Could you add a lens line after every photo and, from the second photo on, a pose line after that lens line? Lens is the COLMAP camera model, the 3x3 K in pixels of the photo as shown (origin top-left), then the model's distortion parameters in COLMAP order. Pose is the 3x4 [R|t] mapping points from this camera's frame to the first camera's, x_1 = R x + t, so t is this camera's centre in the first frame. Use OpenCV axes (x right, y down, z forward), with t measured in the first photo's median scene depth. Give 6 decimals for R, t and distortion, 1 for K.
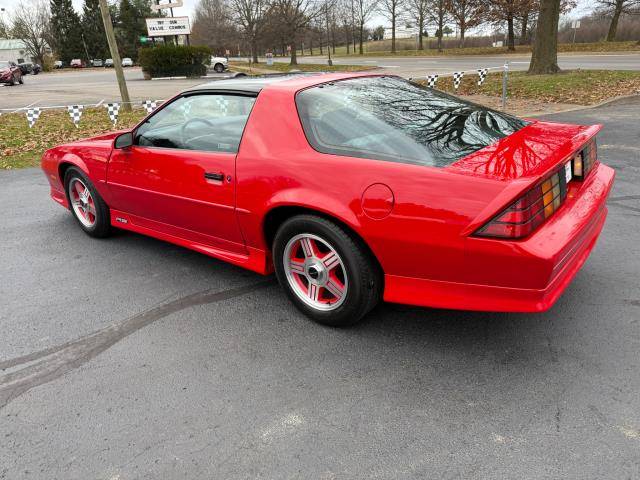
lens RADIAL K [[454.1, 0, 321.8], [0, 454.1, 240.3], [0, 0, 1]] dist [0.022573, -0.025221]
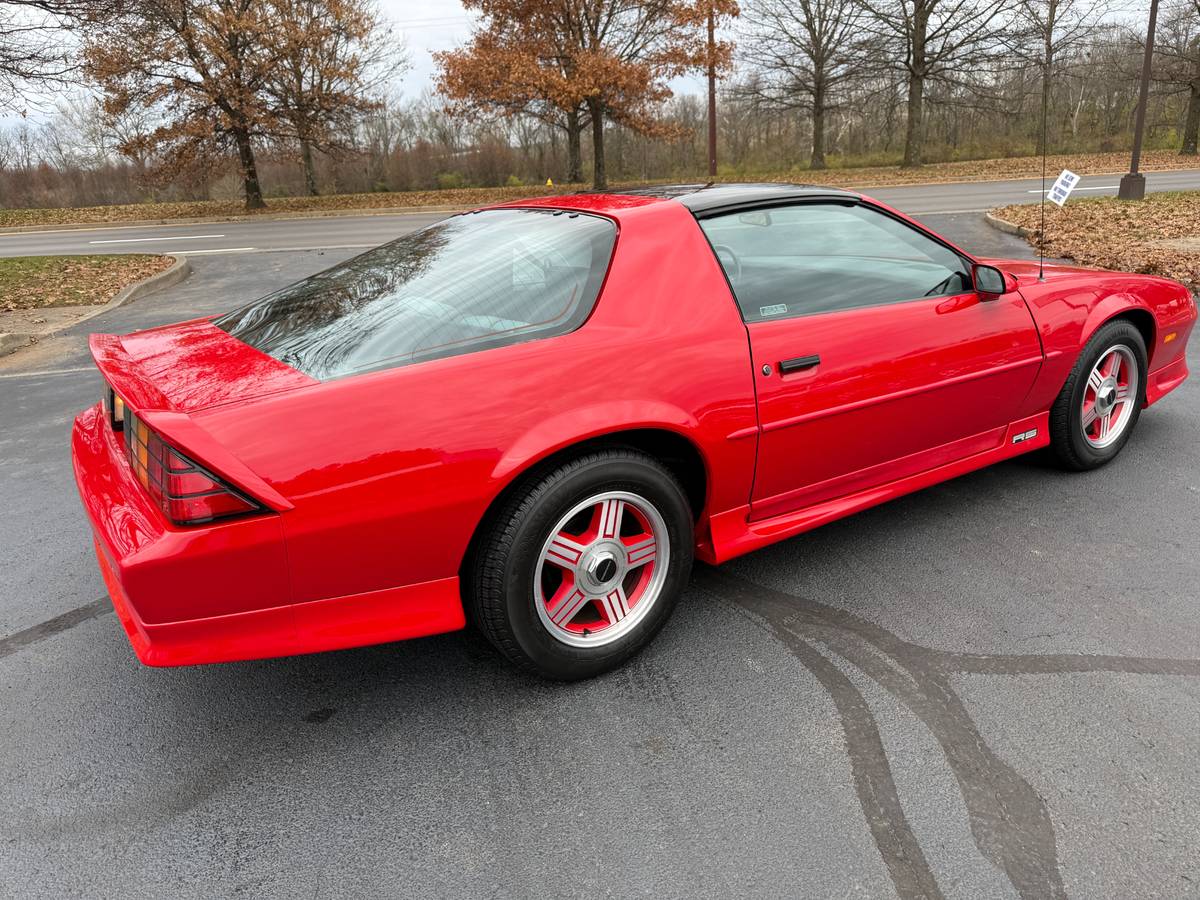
lens RADIAL K [[851.4, 0, 593.9], [0, 851.4, 445.1], [0, 0, 1]] dist [0.022573, -0.025221]
pose [[0.186497, -0.253964, 0.949063, -0.081847], [0.402447, 0.900992, 0.162017, -0.012641], [-0.896245, 0.351732, 0.270240, 0.045557]]
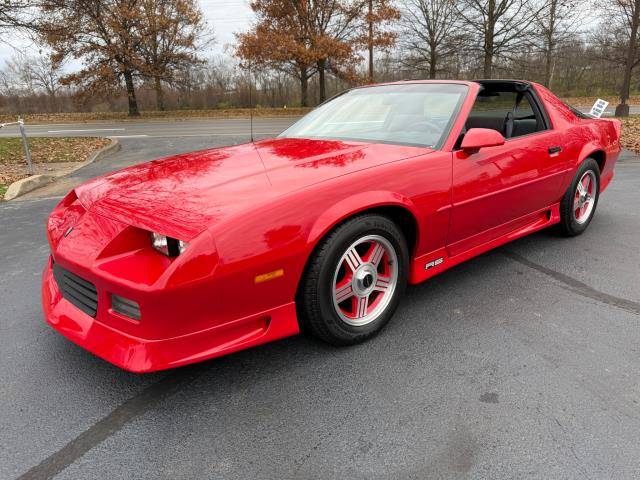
lens RADIAL K [[454.1, 0, 321.2], [0, 454.1, 239.9], [0, 0, 1]] dist [0.022573, -0.025221]
pose [[0.136069, -0.233092, 0.962888, -0.077823], [0.389278, 0.906332, 0.164391, -0.021003], [-0.911015, 0.352463, 0.214061, 0.078330]]
